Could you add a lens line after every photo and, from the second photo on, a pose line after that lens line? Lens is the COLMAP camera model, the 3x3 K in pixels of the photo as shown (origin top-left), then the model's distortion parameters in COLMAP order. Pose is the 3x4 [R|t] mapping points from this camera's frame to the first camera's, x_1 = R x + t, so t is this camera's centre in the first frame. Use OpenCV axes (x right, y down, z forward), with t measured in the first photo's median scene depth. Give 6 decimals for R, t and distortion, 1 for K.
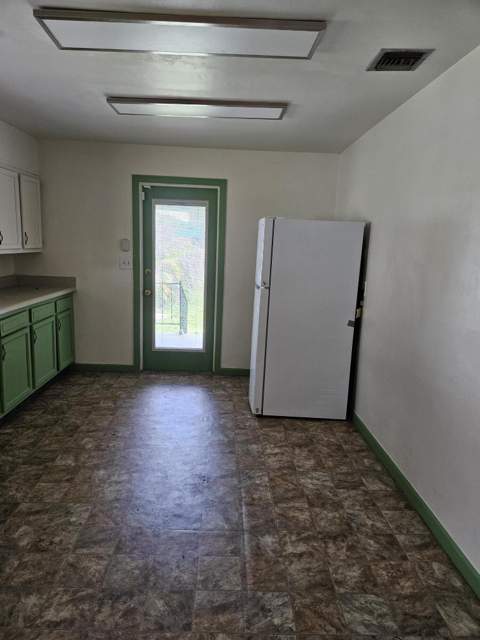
lens RADIAL K [[428.6, 0, 231.6], [0, 428.6, 320.8], [0, 0, 1]] dist [0.043310, -0.026383]
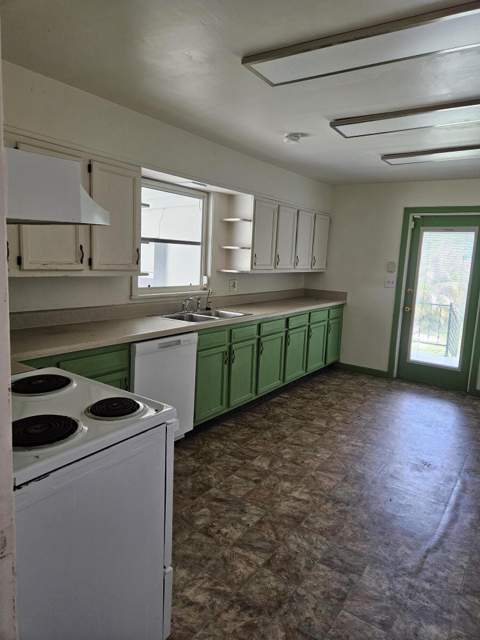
lens RADIAL K [[428.6, 0, 240.9], [0, 428.6, 315.3], [0, 0, 1]] dist [0.043310, -0.026383]
pose [[0.814694, 0.082805, -0.573949, 0.112365], [-0.119390, 0.992500, -0.026277, 0.036037], [0.567468, 0.089931, 0.818469, -0.193053]]
